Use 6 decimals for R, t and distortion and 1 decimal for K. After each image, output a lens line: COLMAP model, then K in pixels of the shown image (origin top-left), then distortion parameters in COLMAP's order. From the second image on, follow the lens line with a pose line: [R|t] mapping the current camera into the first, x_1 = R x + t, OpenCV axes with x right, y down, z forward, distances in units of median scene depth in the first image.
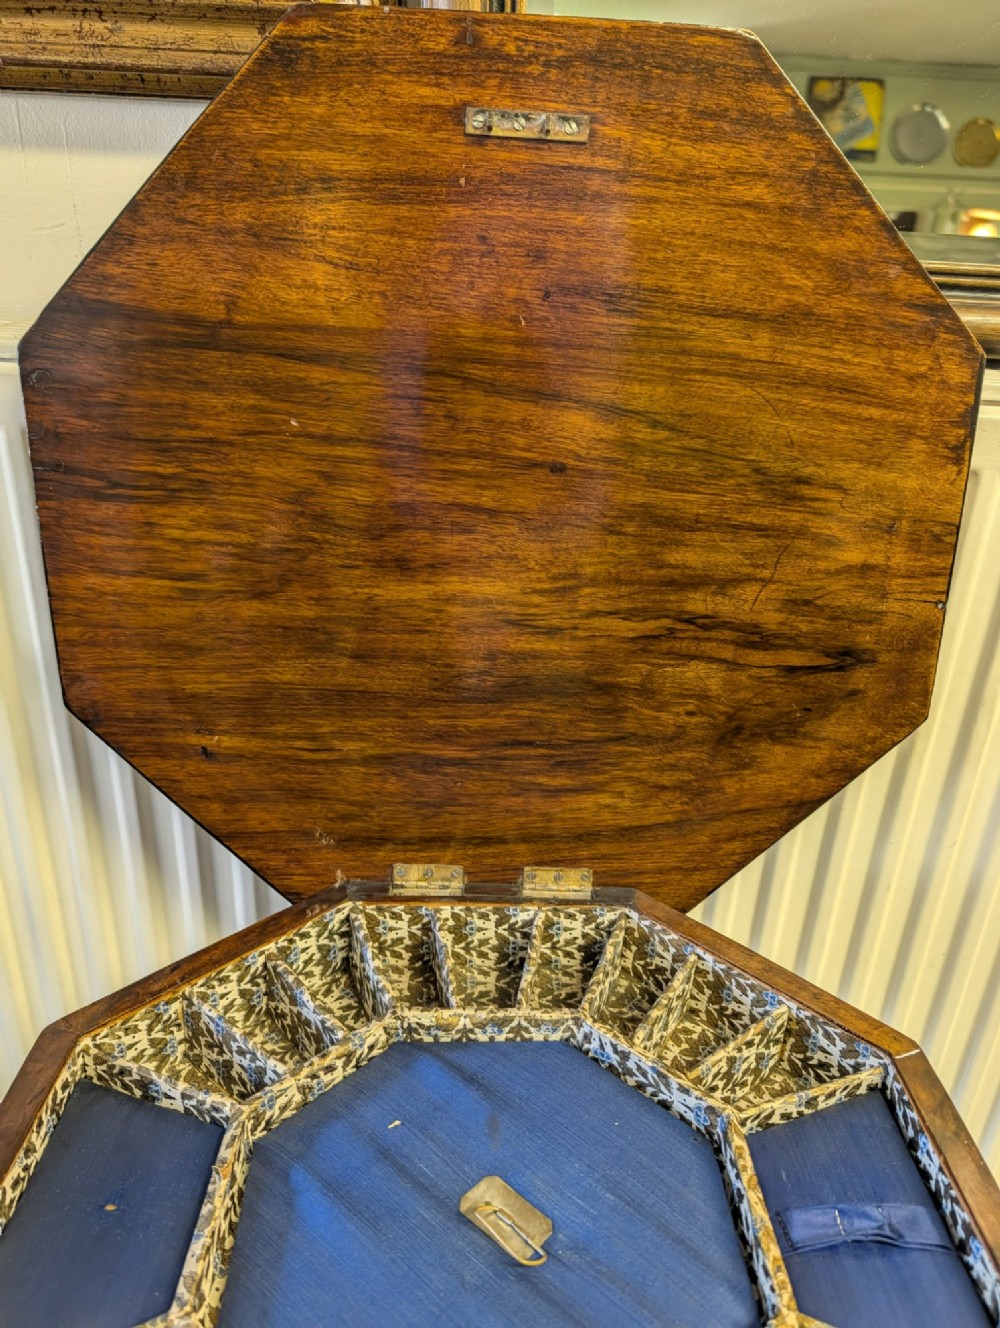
lens RADIAL K [[994.9, 0, 508.9], [0, 994.9, 667.8], [0, 0, 1]] dist [-0.013156, 0.005129]
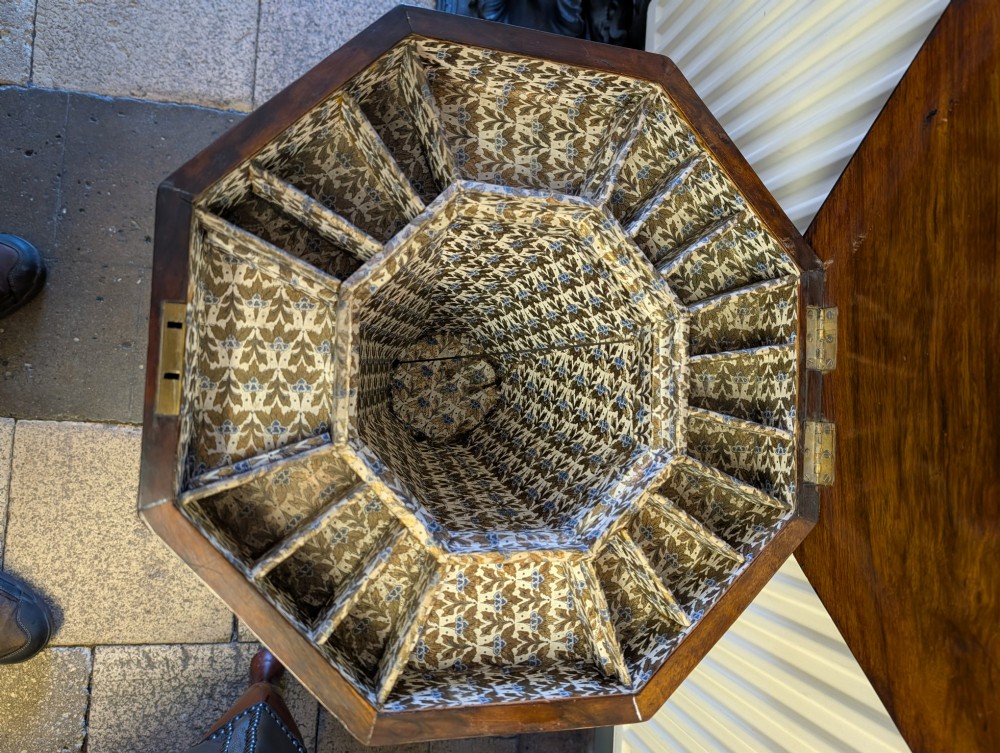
lens RADIAL K [[749.2, 0, 499.0], [0, 749.2, 380.4], [0, 0, 1]] dist [-0.013156, 0.005129]
pose [[-0.052439, 0.994132, -0.094613, 0.075292], [-0.630638, 0.040495, 0.775020, -0.242428], [0.774303, 0.100308, 0.624814, 0.201414]]
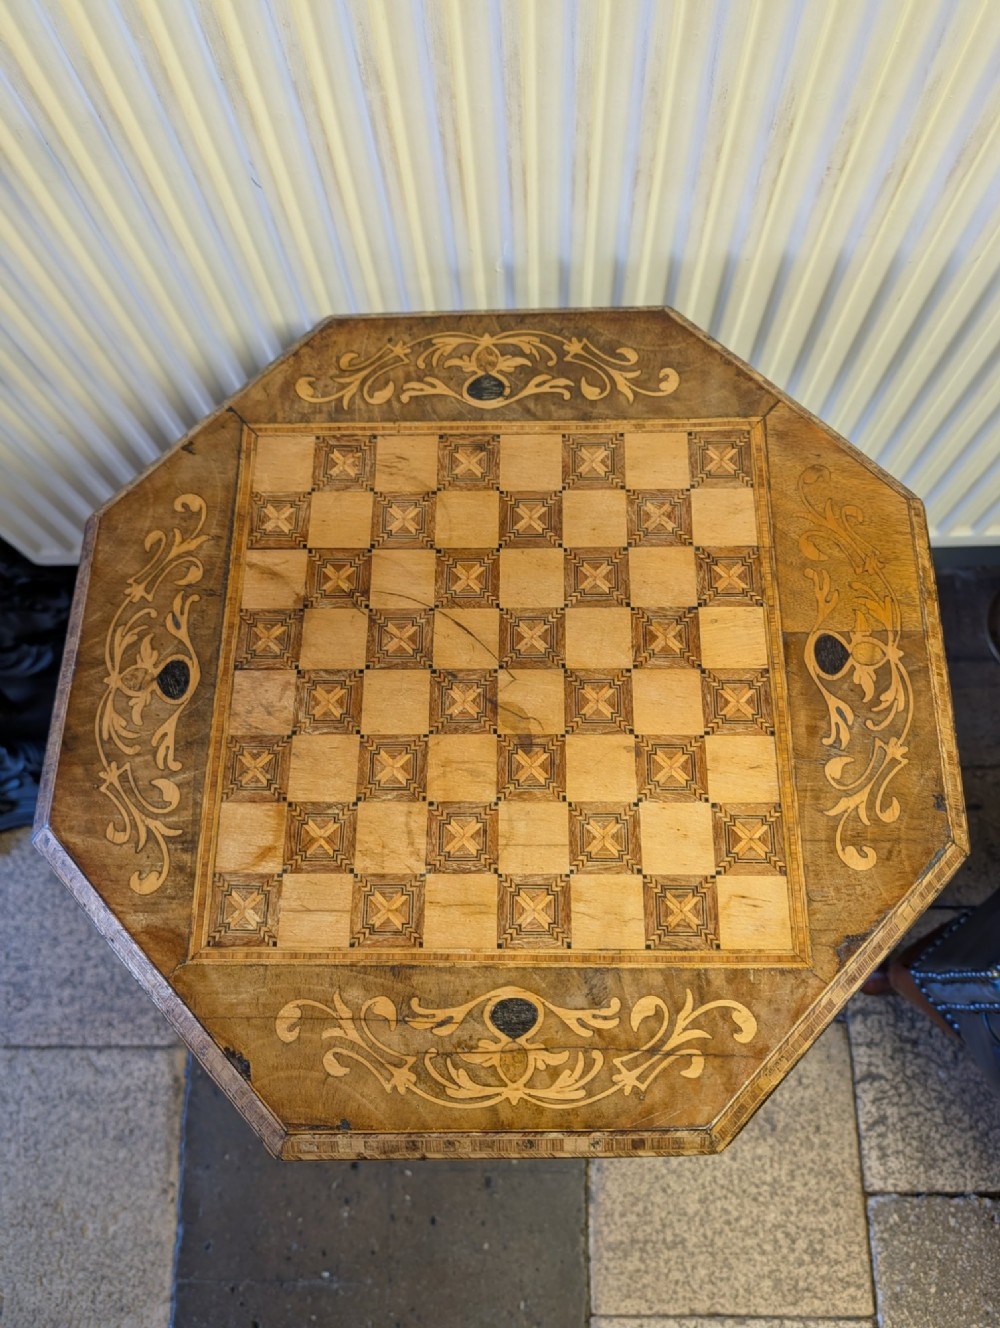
lens RADIAL K [[994.9, 0, 513.8], [0, 994.9, 660.4], [0, 0, 1]] dist [-0.013156, 0.005129]
pose [[0.996565, -0.022052, -0.079823, 0.093461], [0.073834, 0.673116, 0.735842, -0.392079], [0.037503, -0.739208, 0.672432, 0.055625]]
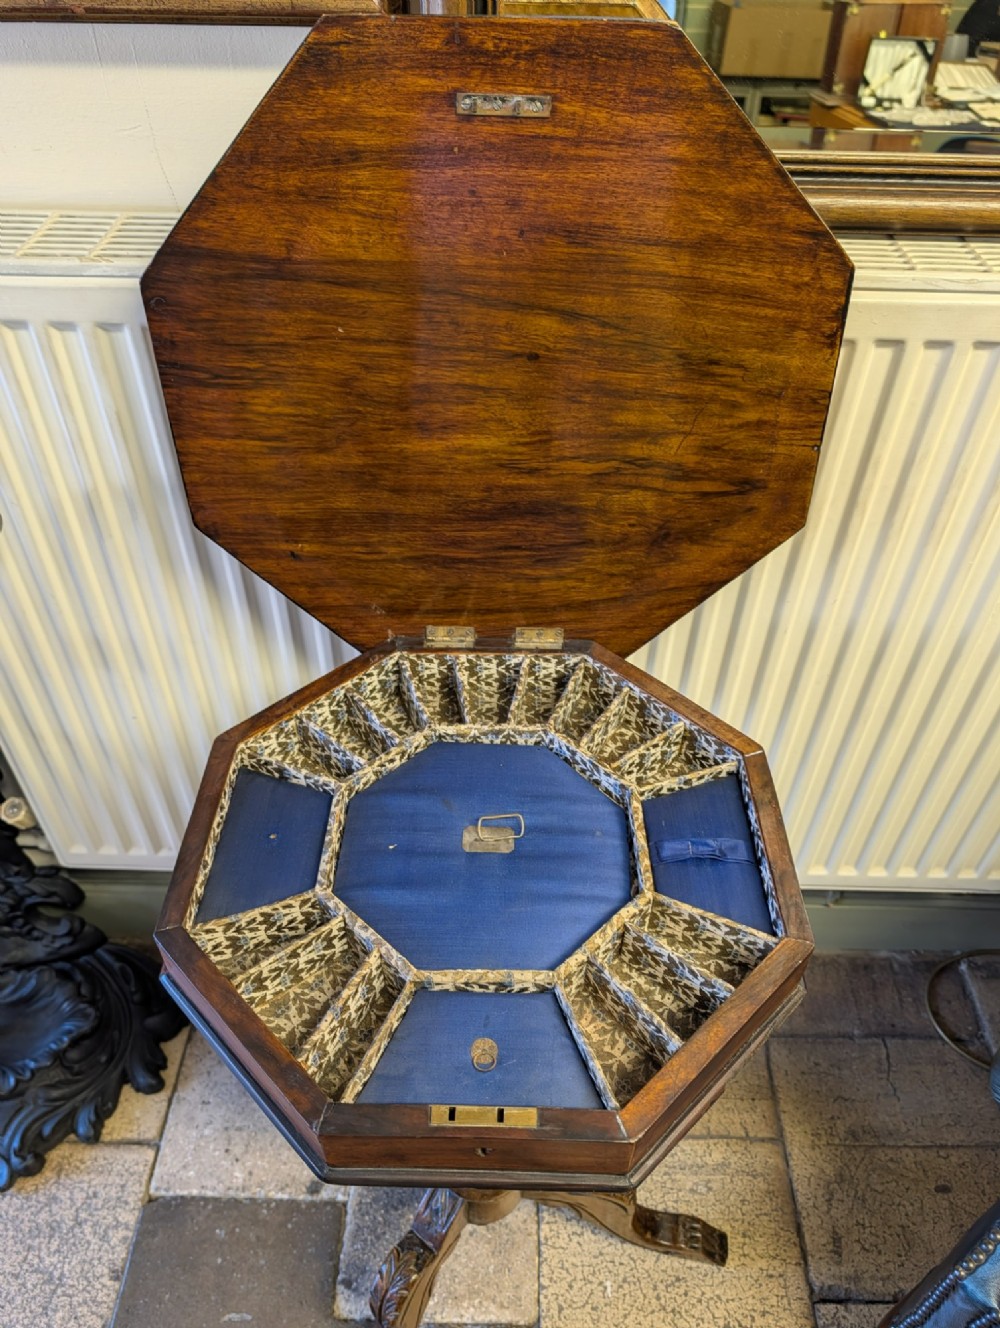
lens RADIAL K [[979.7, 0, 495.9], [0, 979.7, 663.8], [0, 0, 1]] dist [0.008447, -0.010176]
pose [[0.998783, -0.001481, -0.049305, 0.063806], [0.017333, 0.946350, 0.322678, -0.238112], [0.046182, -0.323140, 0.945224, -0.417109]]
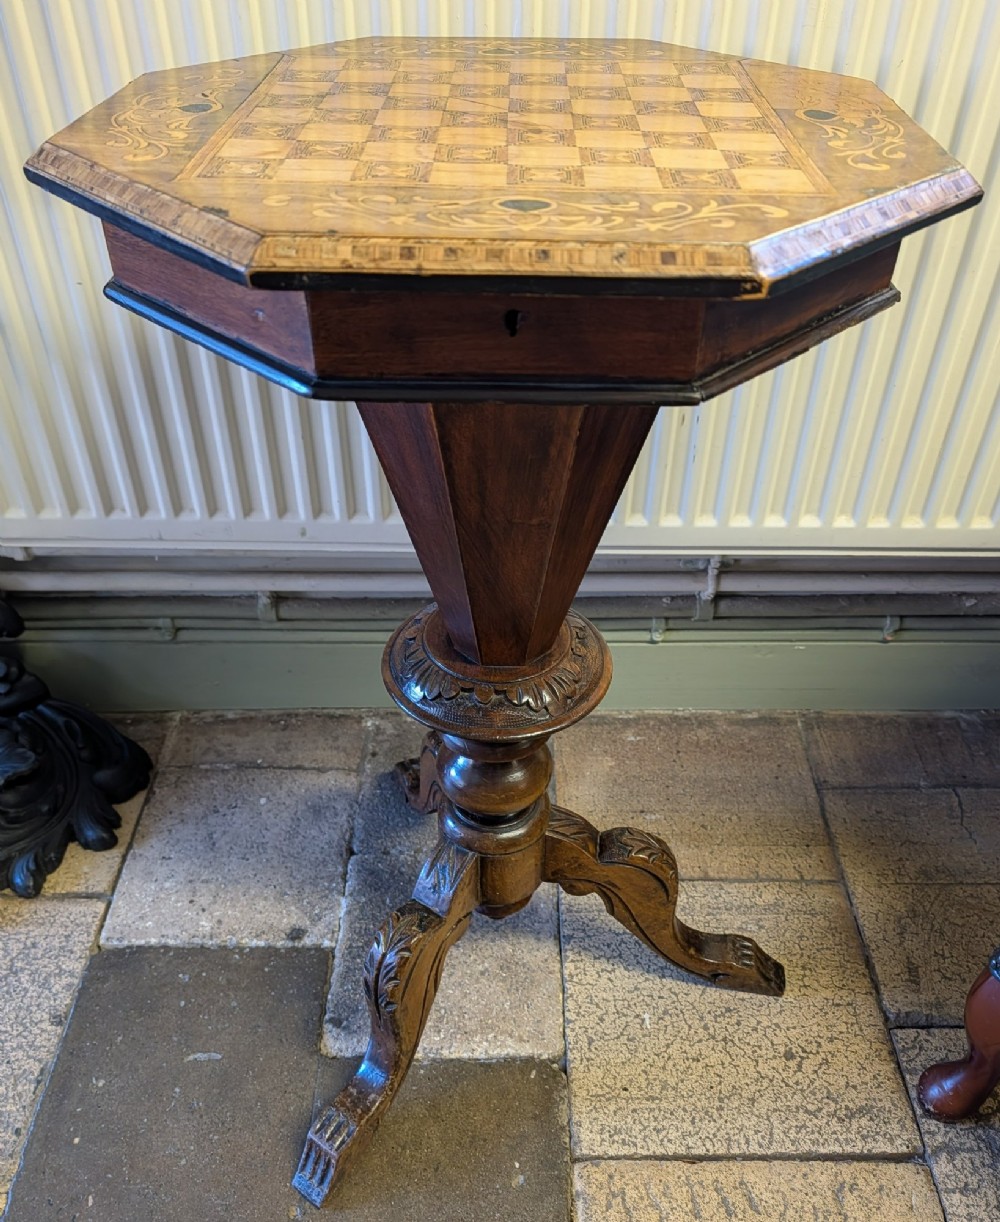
lens RADIAL K [[1076.4, 0, 506.3], [0, 1076.4, 678.3], [0, 0, 1]] dist [0.014831, -0.020745]
pose [[0.999261, -0.021202, -0.032055, 0.017209], [0.029282, 0.960228, 0.277678, 0.645983], [0.024892, -0.278411, 0.960139, -0.568047]]
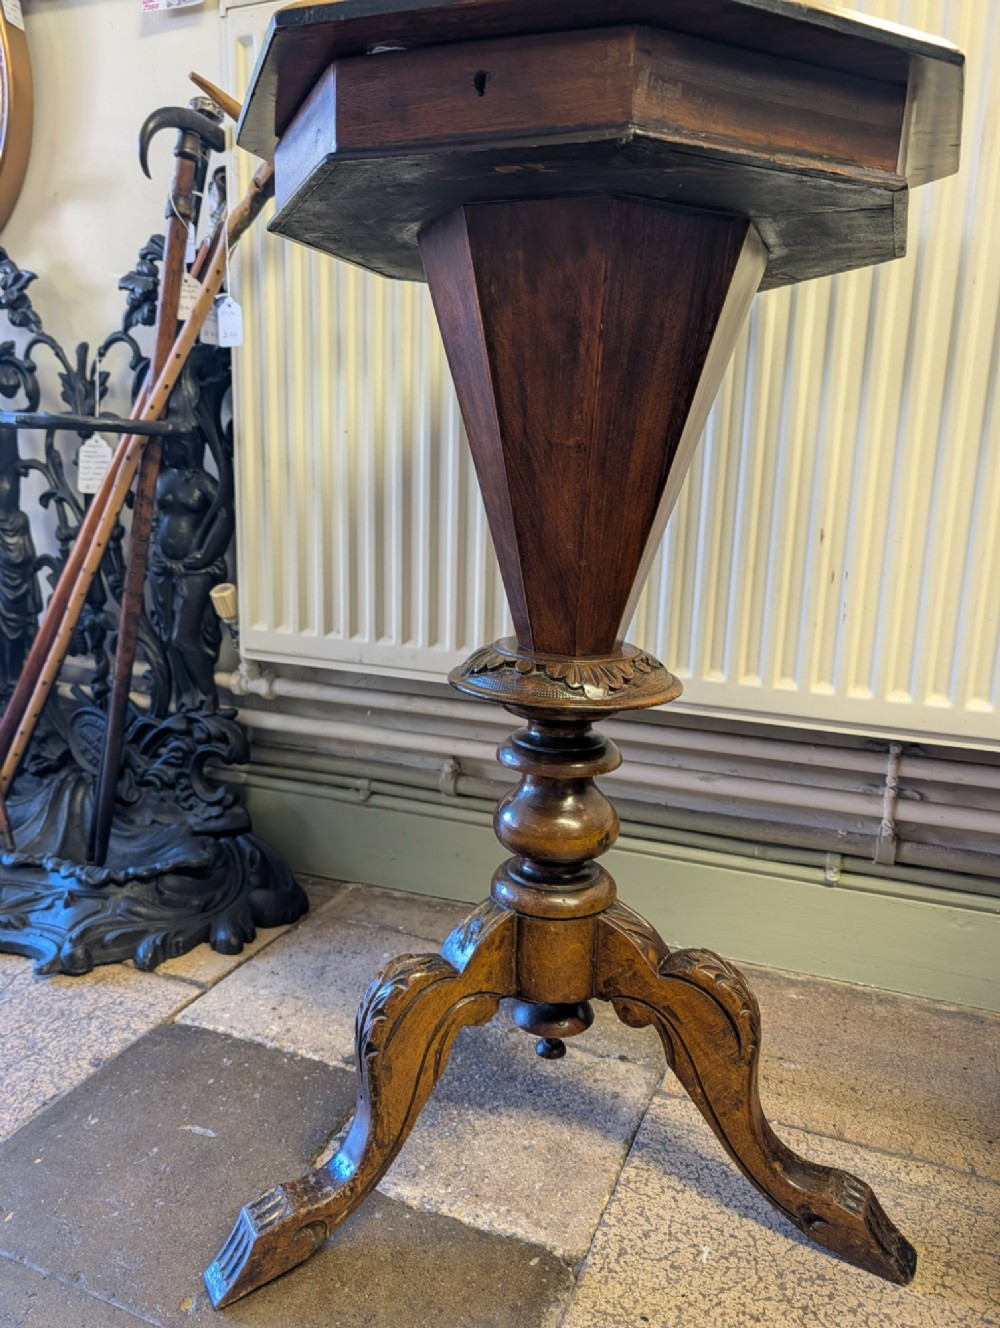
lens RADIAL K [[979.7, 0, 515.4], [0, 979.7, 660.7], [0, 0, 1]] dist [0.008447, -0.010176]
pose [[0.924358, 0.058509, -0.377013, 0.450021], [-0.148643, 0.965317, -0.214633, 1.399925], [0.351380, 0.254438, 0.900996, -0.337569]]
